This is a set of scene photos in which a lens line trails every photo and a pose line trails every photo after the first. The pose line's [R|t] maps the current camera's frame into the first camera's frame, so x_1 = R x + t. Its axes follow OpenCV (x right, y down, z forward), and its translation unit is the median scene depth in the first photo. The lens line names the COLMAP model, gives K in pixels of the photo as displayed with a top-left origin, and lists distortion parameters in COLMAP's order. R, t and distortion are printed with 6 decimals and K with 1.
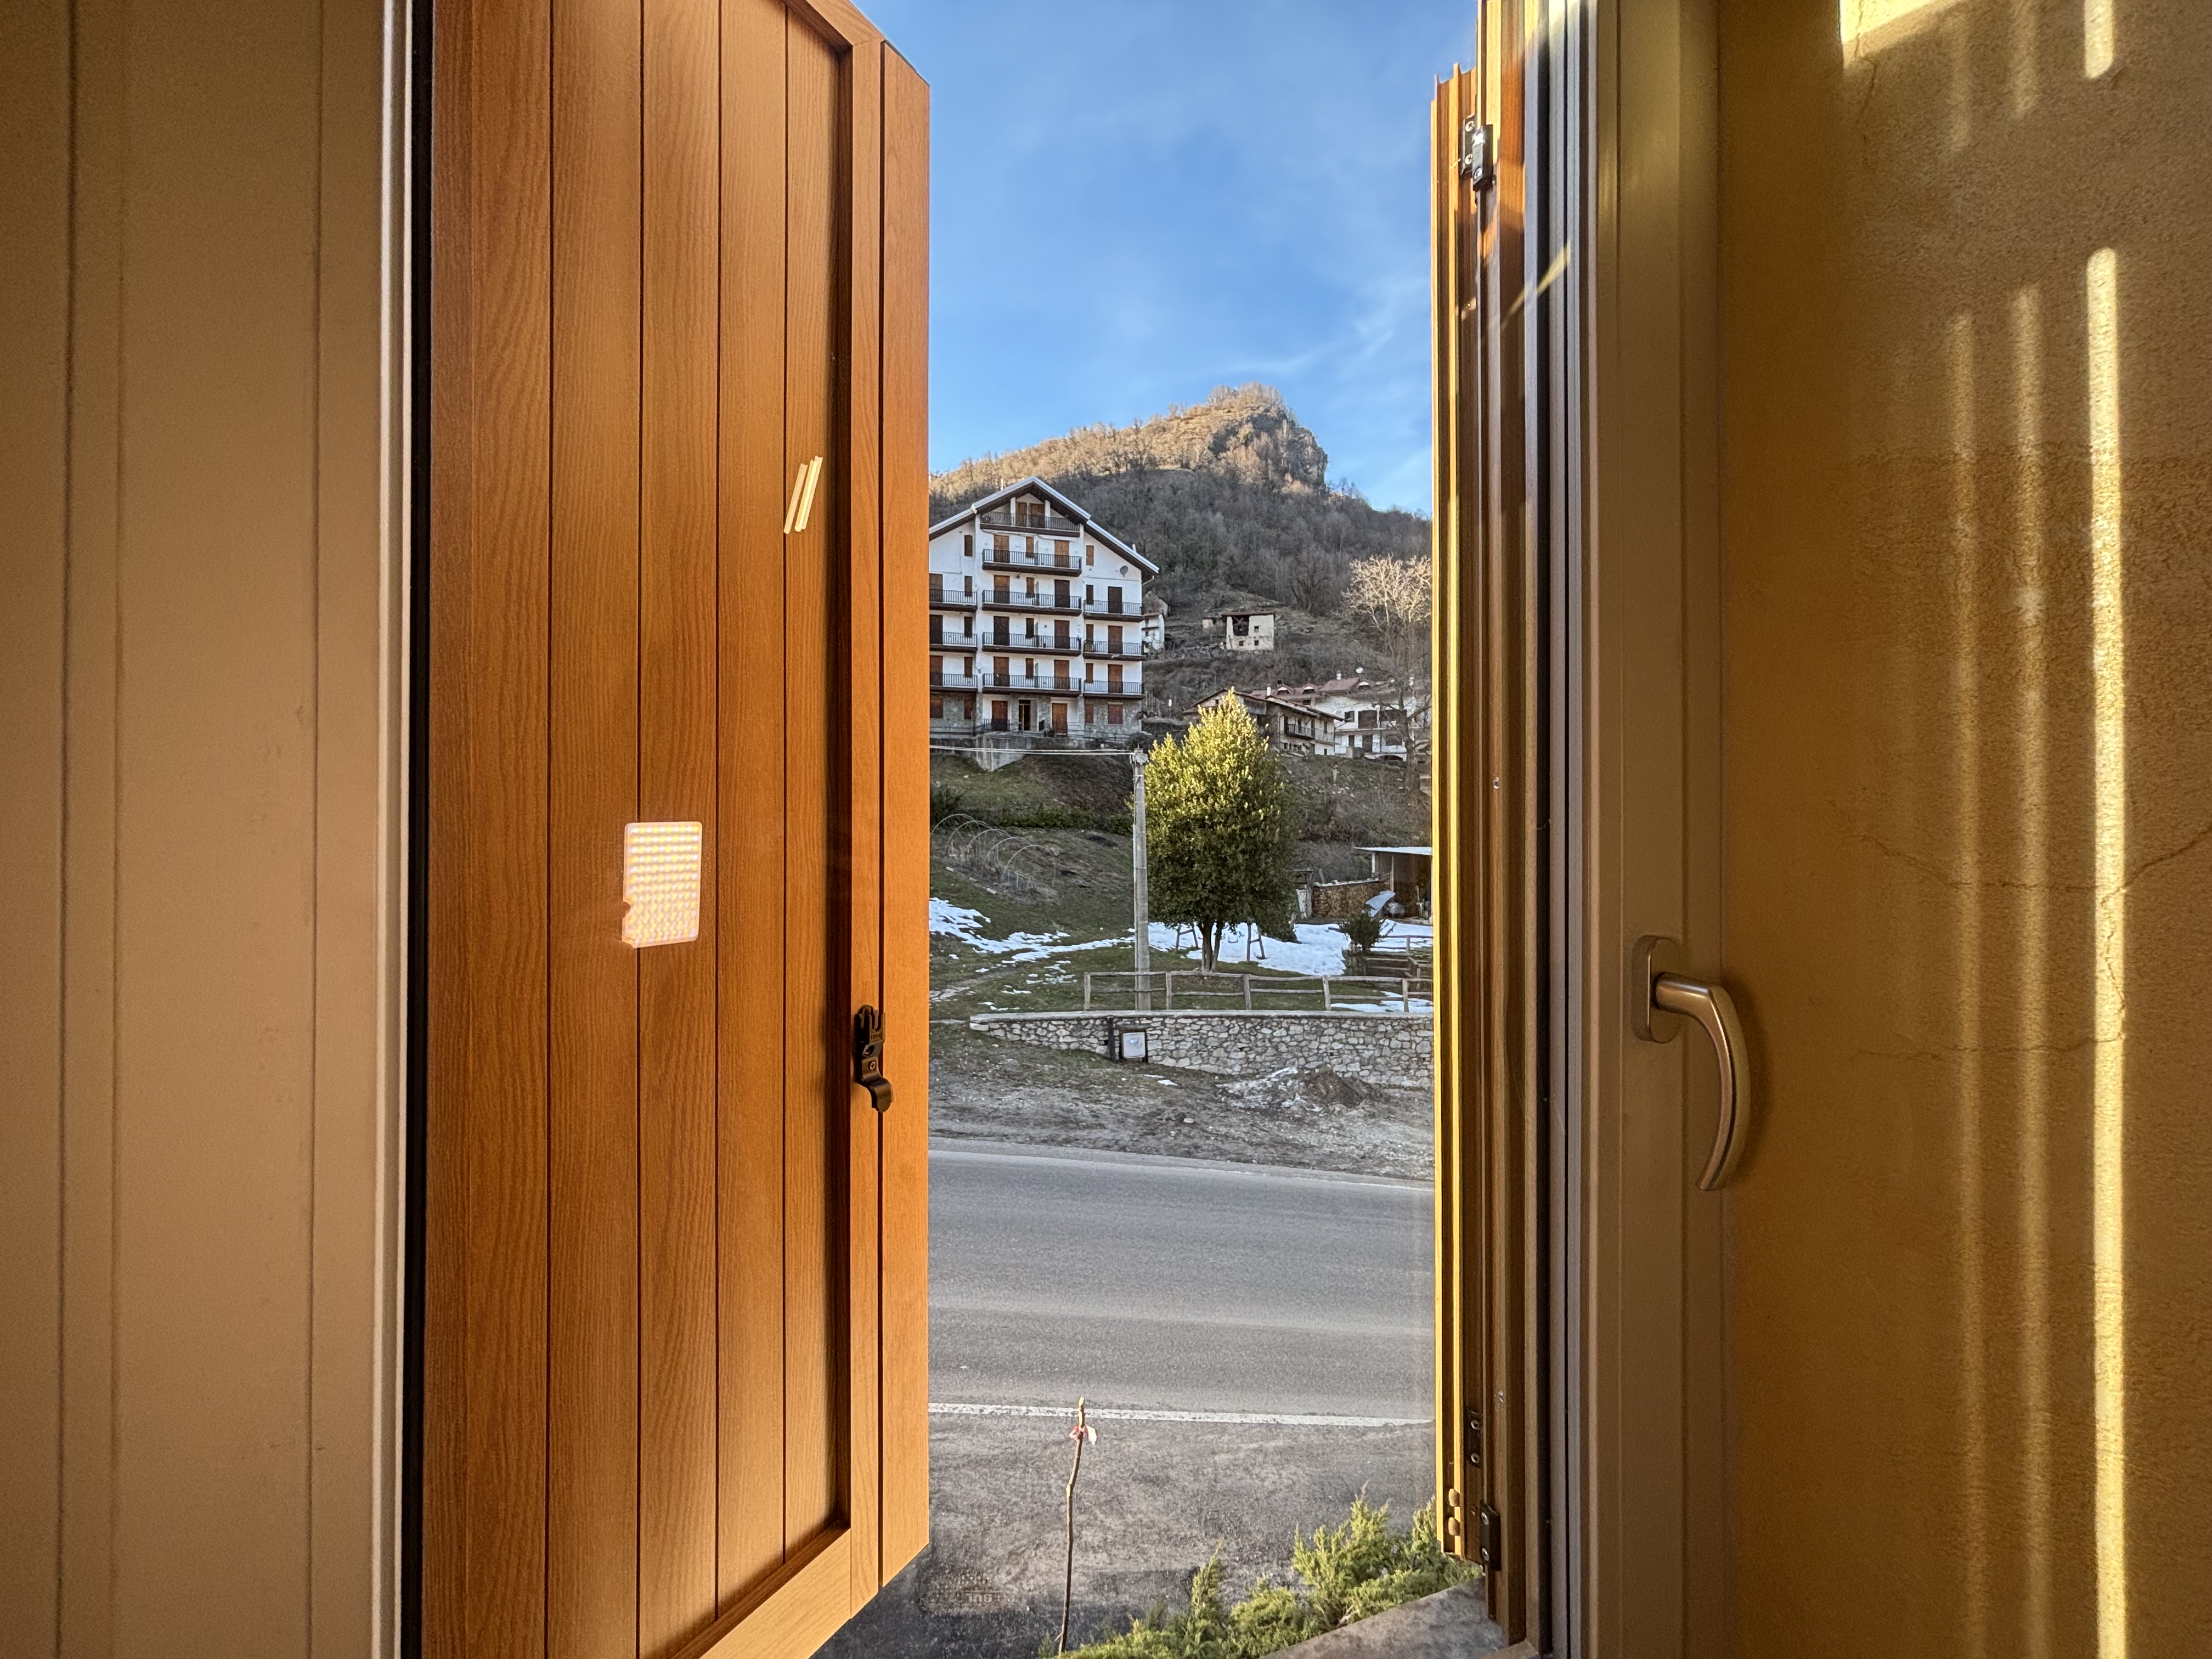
lens RADIAL K [[893.3, 0, 1087.8], [0, 893.3, 835.4], [0, 0, 1]] dist [0.002455, -0.001310]
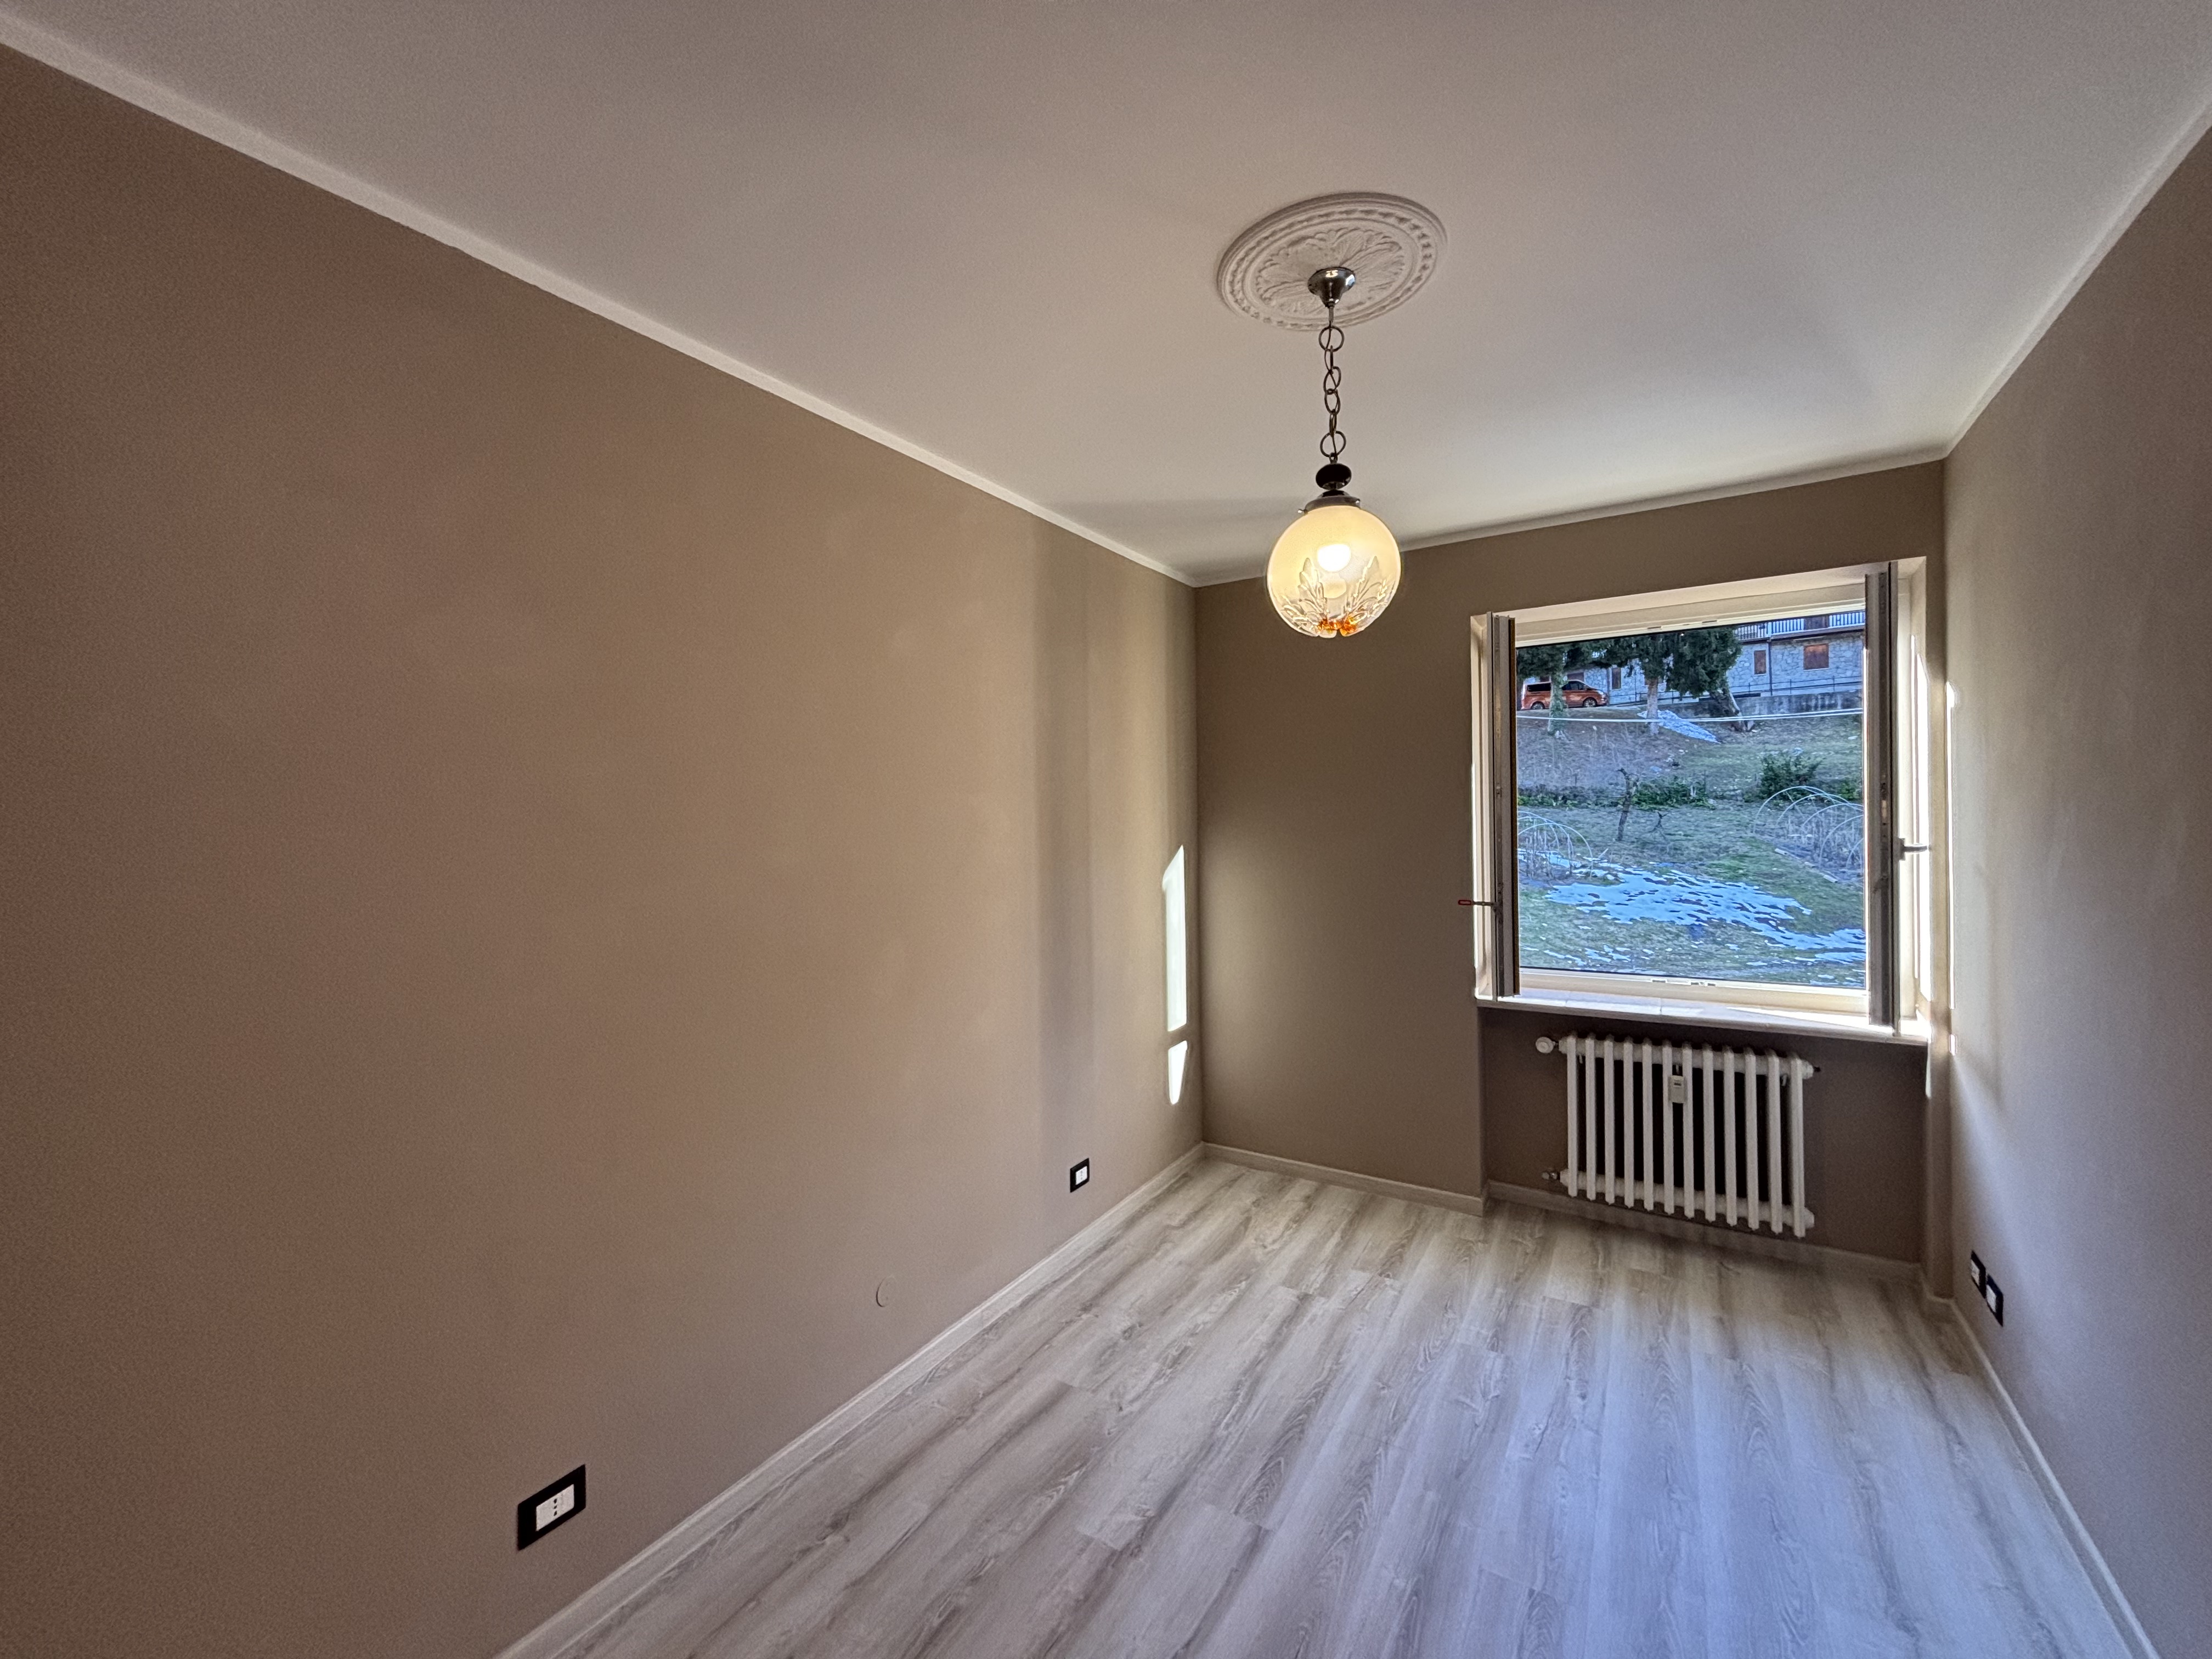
lens RADIAL K [[893.3, 0, 1103.8], [0, 893.3, 828.4], [0, 0, 1]] dist [0.002455, -0.001310]
pose [[0.613799, -0.003913, -0.789453, 0.072734], [0.015670, 0.999851, 0.007227, -0.000626], [0.789307, -0.016807, 0.613769, -0.025233]]
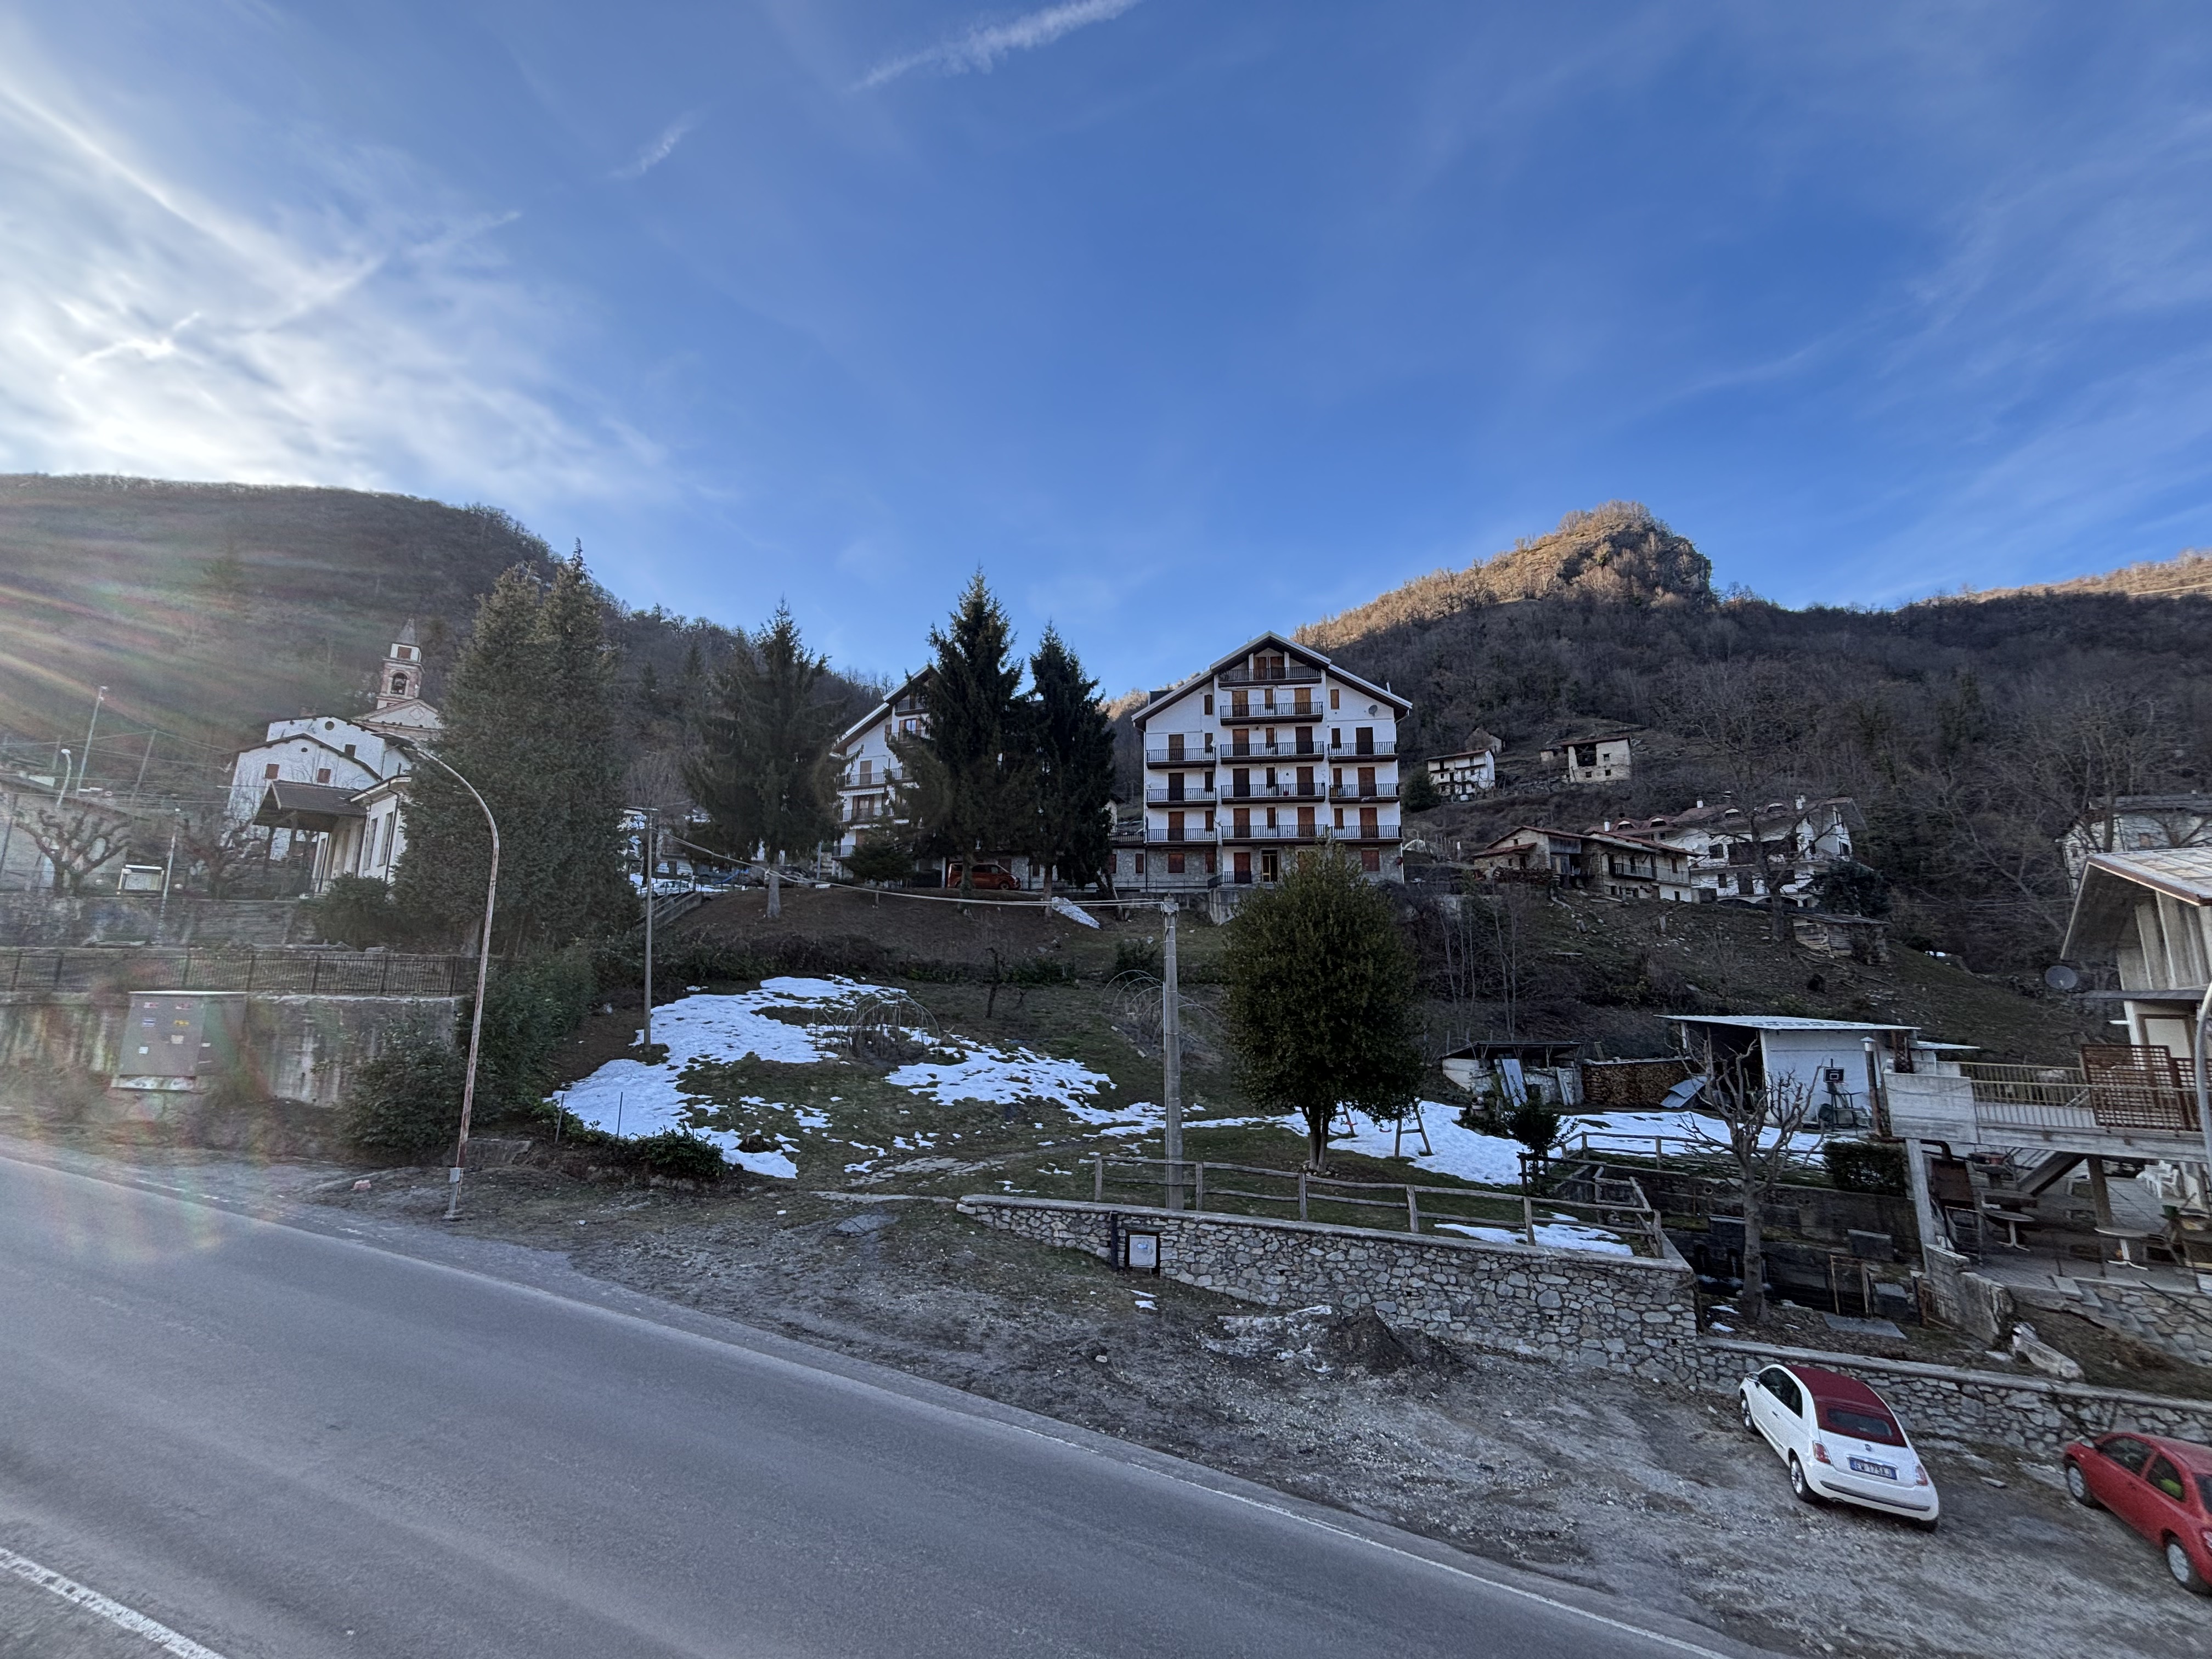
lens RADIAL K [[893.3, 0, 1090.7], [0, 893.3, 820.8], [0, 0, 1]] dist [0.002455, -0.001310]
pose [[0.926056, -0.061161, -0.372398, 0.111991], [-0.009837, 0.982533, -0.185829, -0.002321], [0.377259, 0.175751, 0.909278, 0.045467]]
